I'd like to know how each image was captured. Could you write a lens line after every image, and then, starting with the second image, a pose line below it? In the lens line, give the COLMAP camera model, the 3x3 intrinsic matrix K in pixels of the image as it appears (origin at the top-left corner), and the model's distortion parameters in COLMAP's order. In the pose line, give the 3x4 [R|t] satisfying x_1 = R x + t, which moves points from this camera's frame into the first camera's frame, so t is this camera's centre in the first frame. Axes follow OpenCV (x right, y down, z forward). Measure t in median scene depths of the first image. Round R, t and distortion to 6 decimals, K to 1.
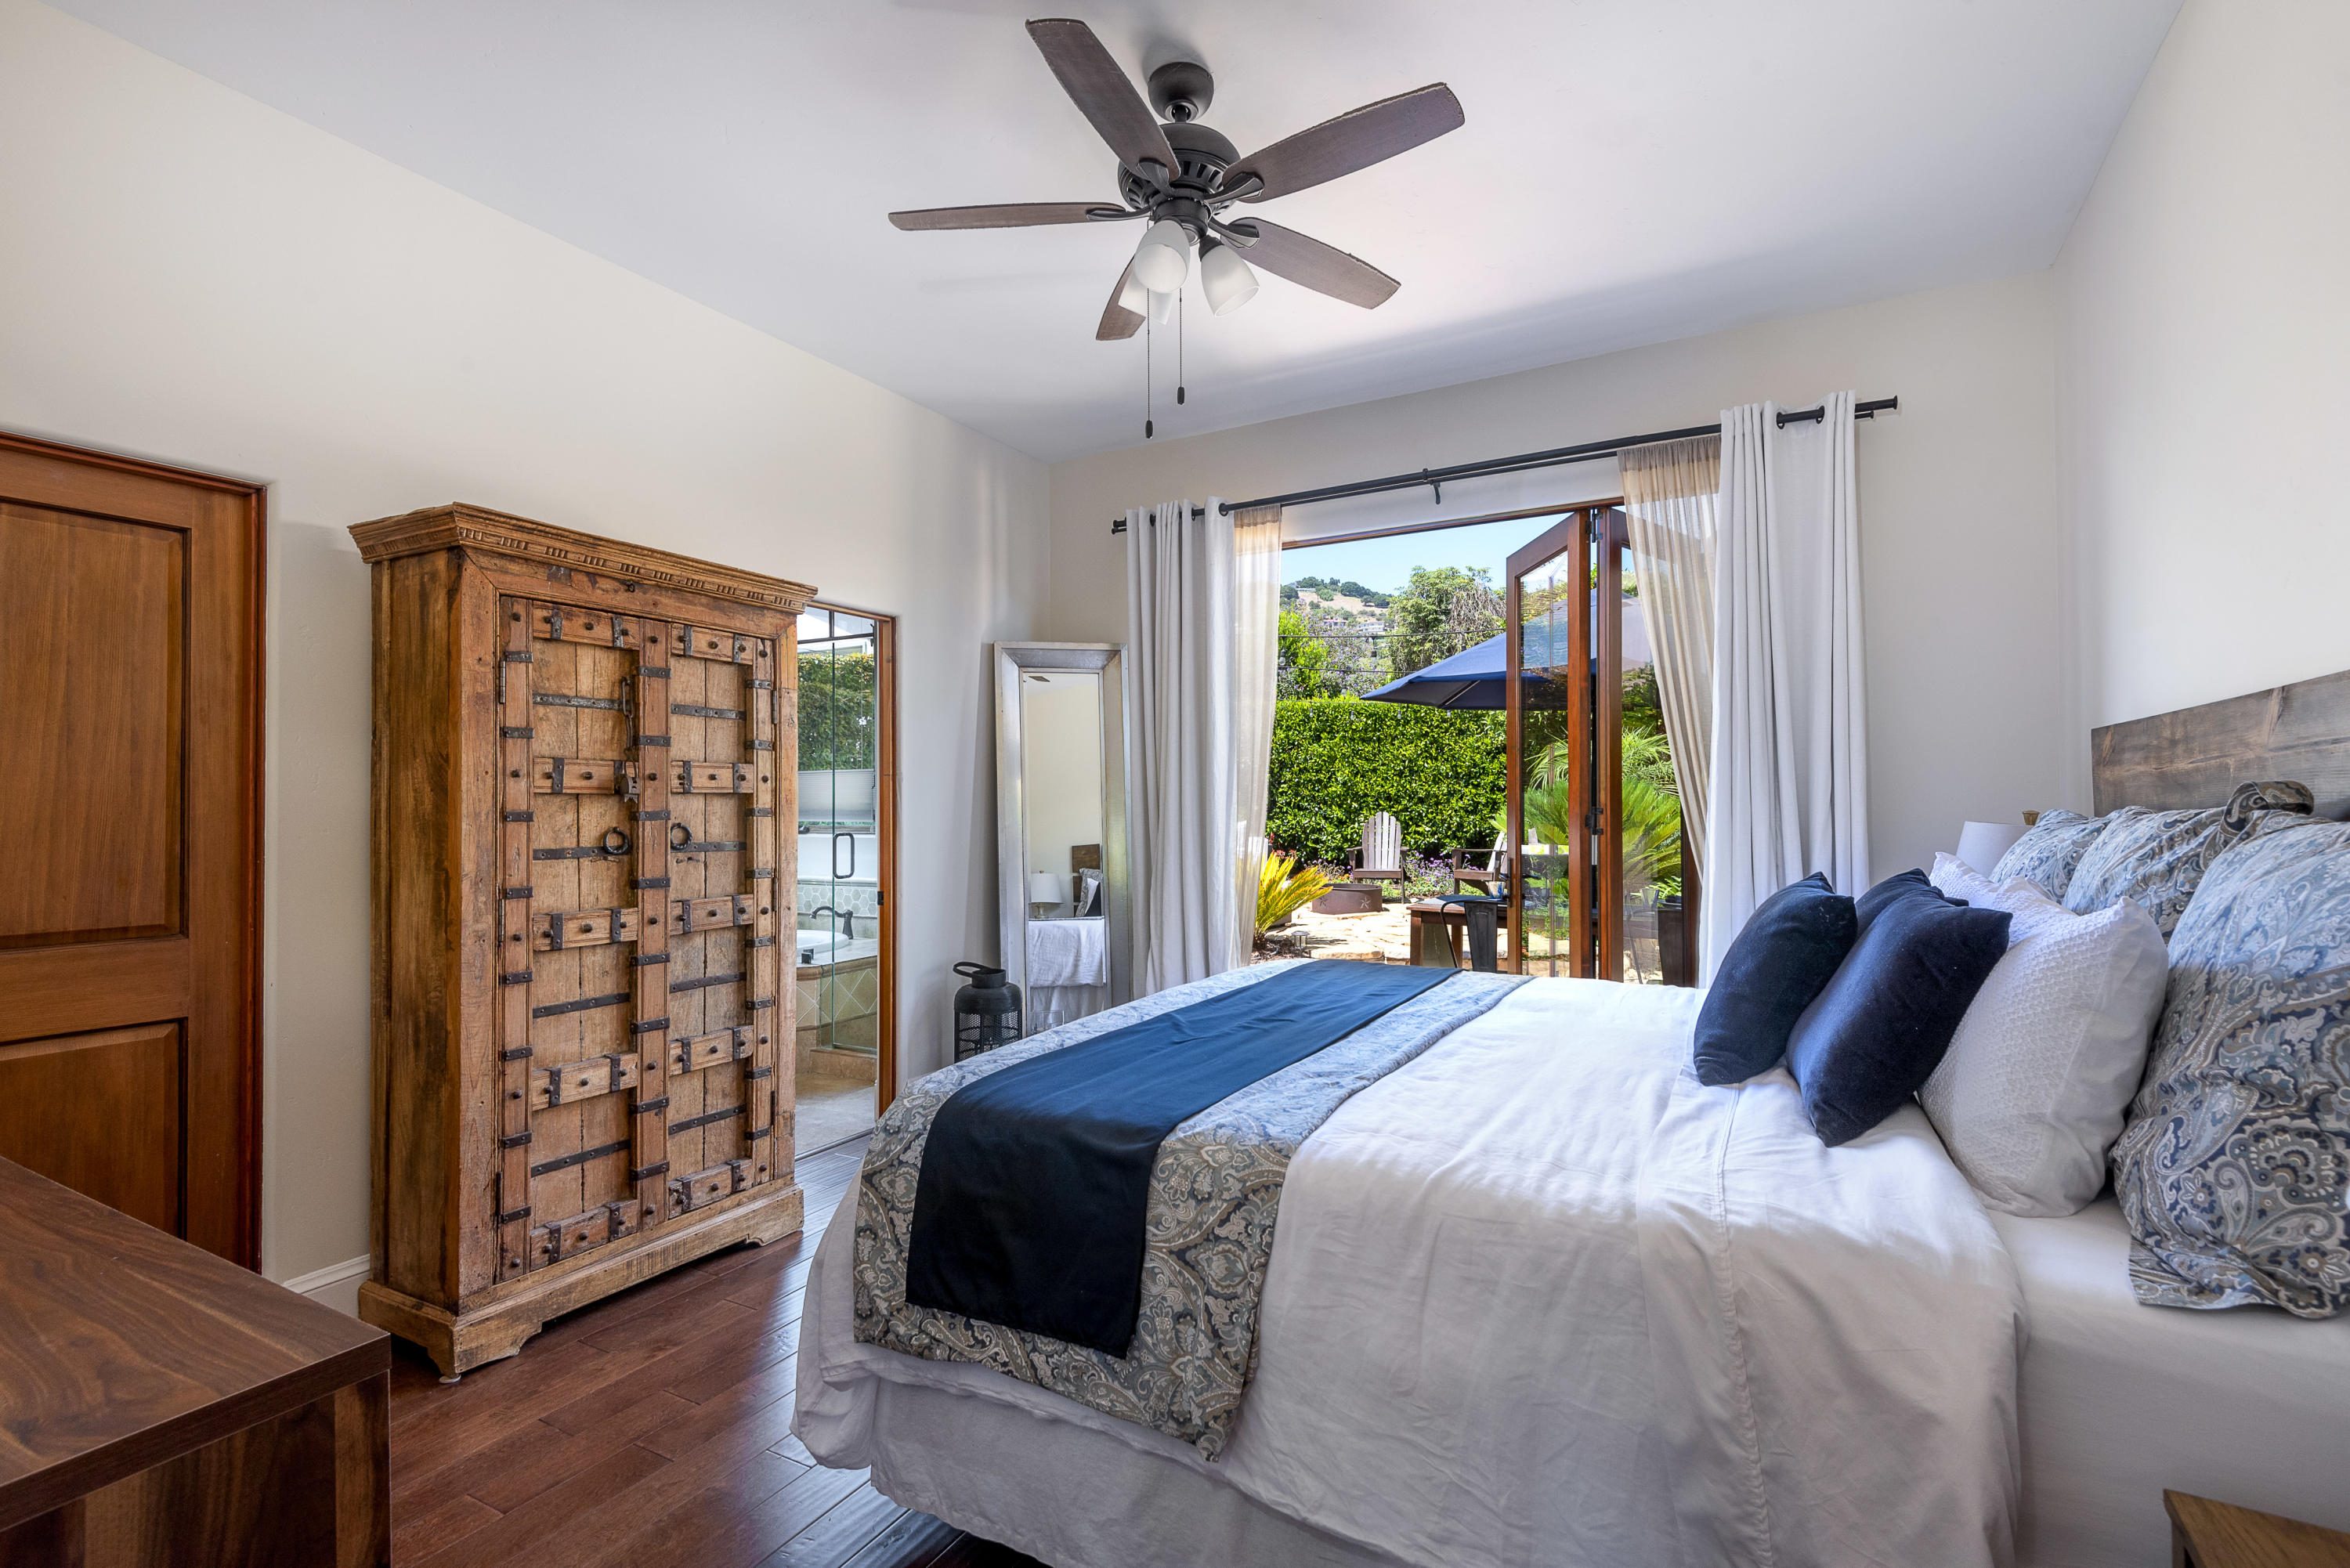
lens RADIAL K [[1085.9, 0, 1175.0], [0, 1085.9, 784.0], [0, 0, 1]] dist [0.001620, 0.000015]
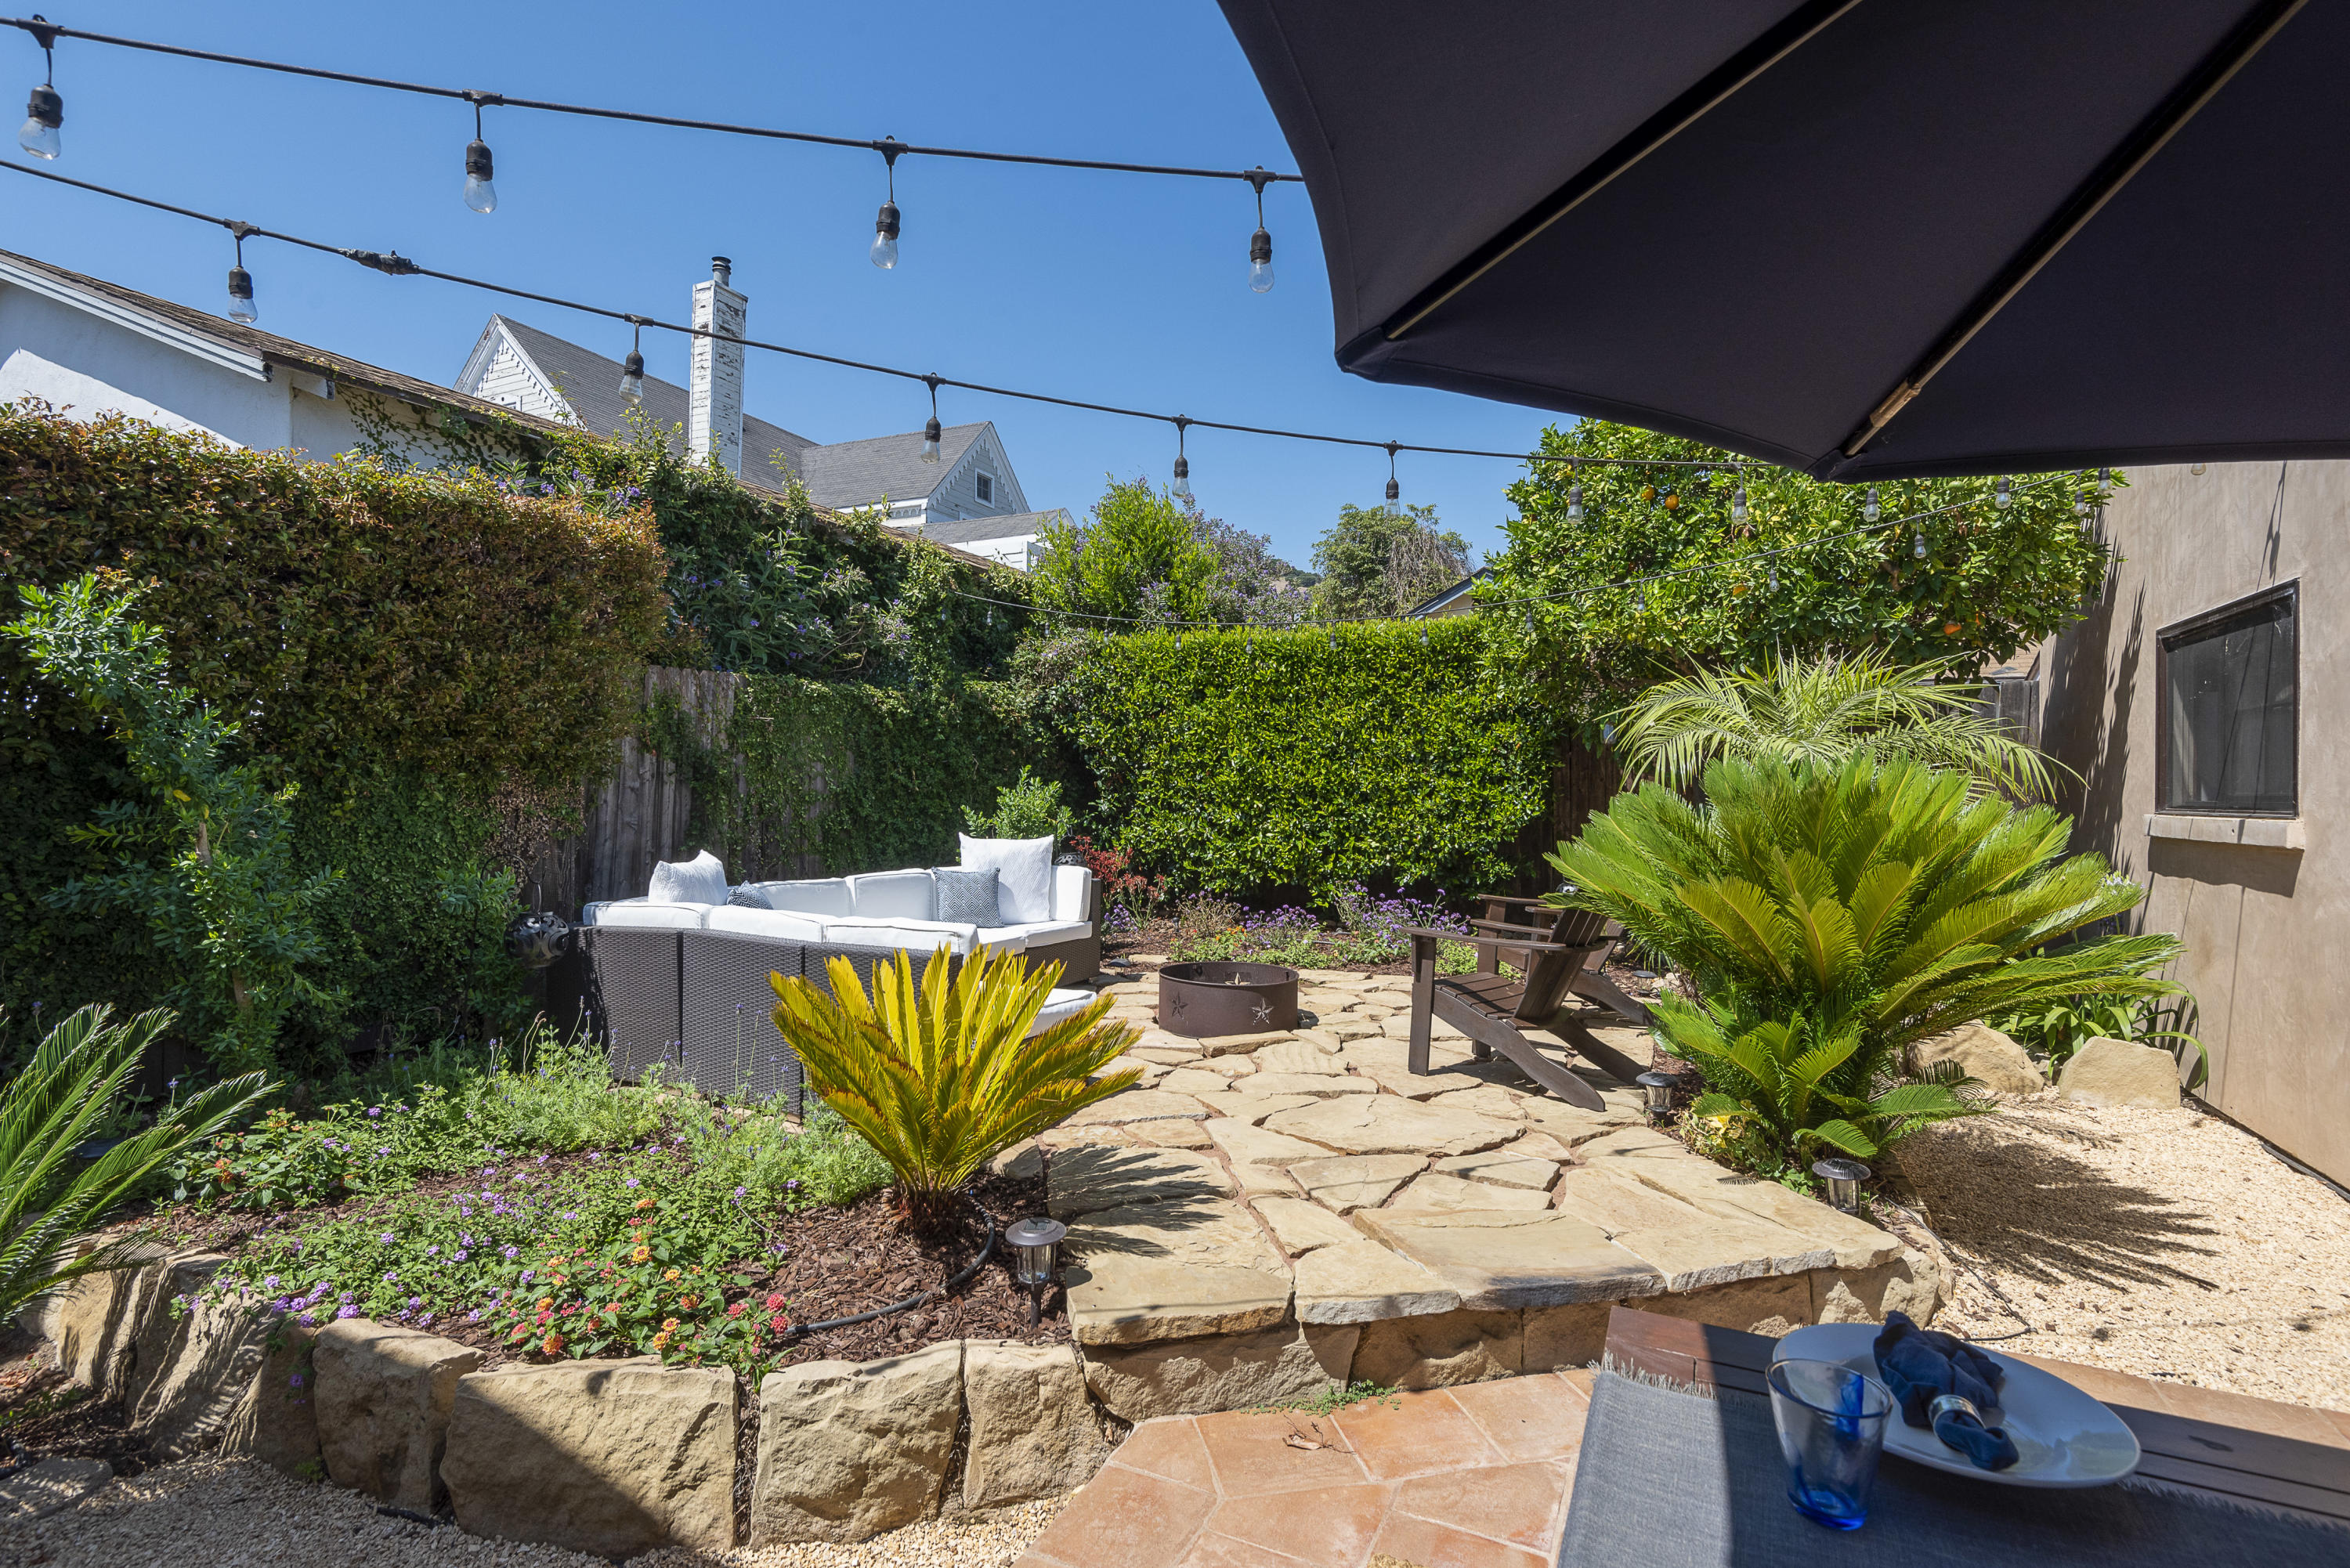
lens RADIAL K [[1115.7, 0, 1175.0], [0, 1115.7, 784.0], [0, 0, 1]] dist [0.037107, -0.032165]
pose [[0.997235, 0.008483, 0.073820, 0.071299], [-0.009109, 0.999925, 0.008156, 0.003169], [-0.073746, -0.008806, 0.997238, 0.369752]]
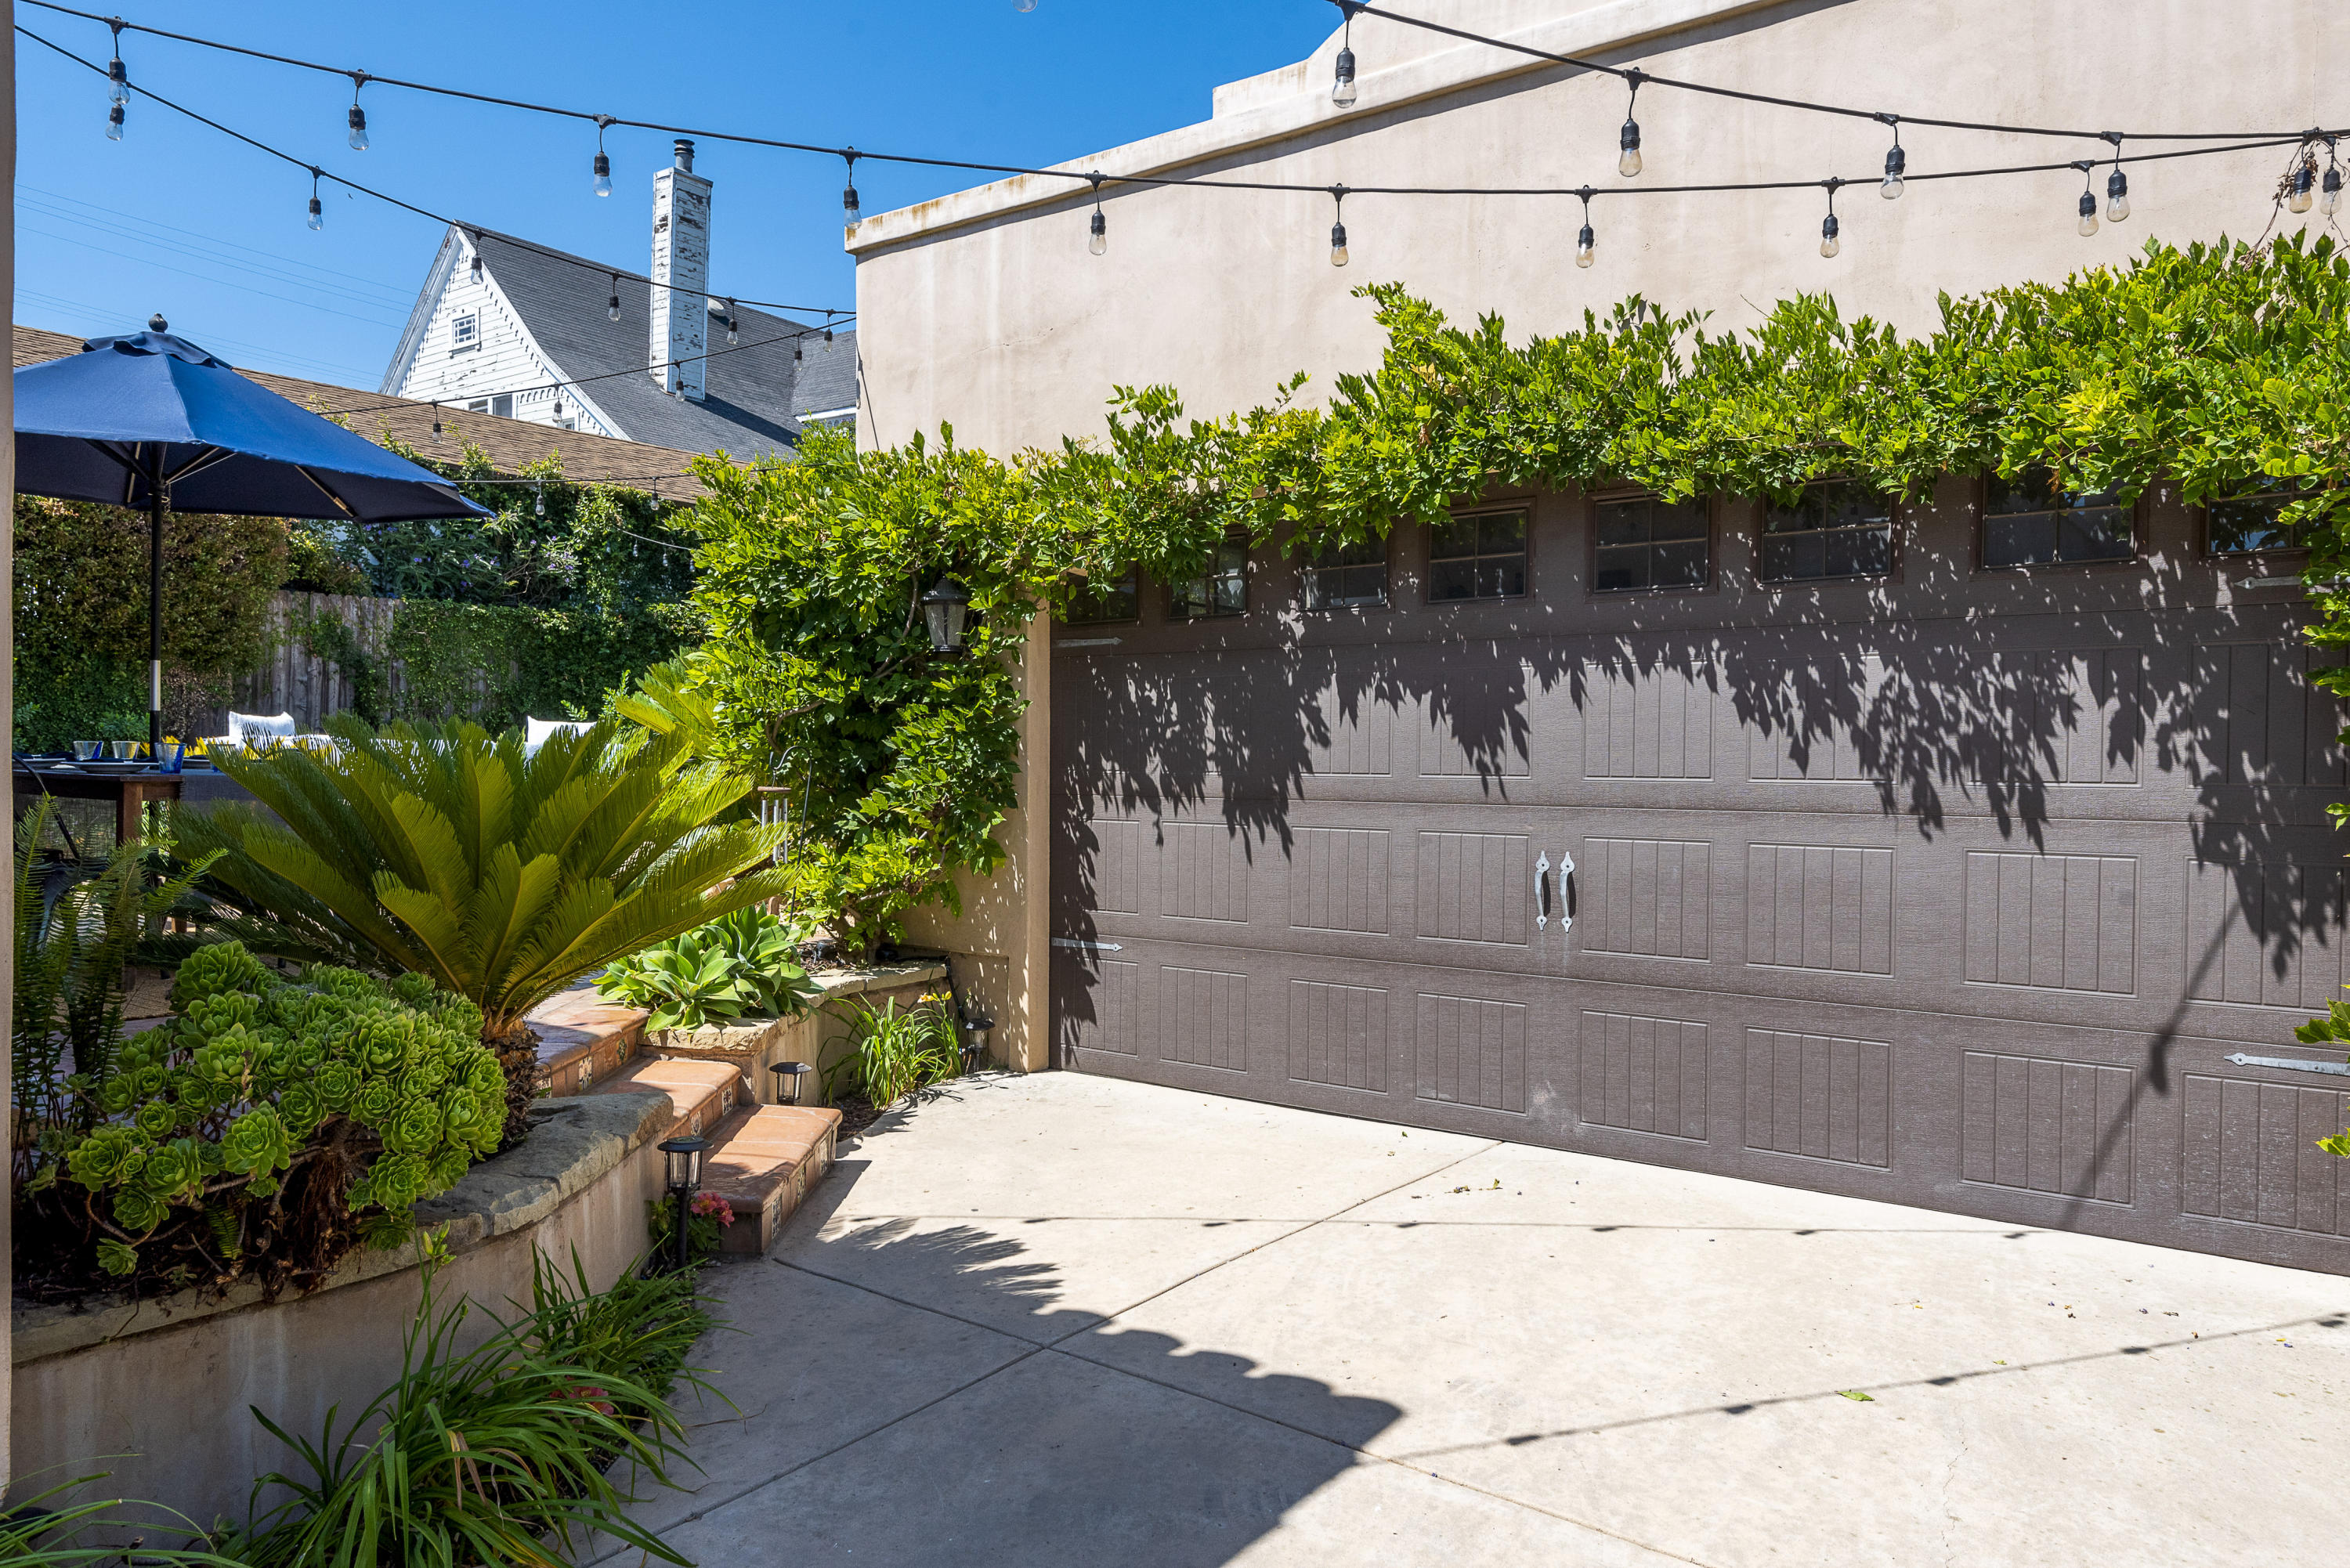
lens RADIAL K [[1564.1, 0, 1175.0], [0, 1564.1, 784.0], [0, 0, 1]] dist [0.041017, -0.037437]
pose [[0.992961, 0.015594, -0.117413, 0.461927], [-0.012217, 0.999492, 0.029421, 0.034630], [0.117813, -0.027780, 0.992647, 0.026690]]
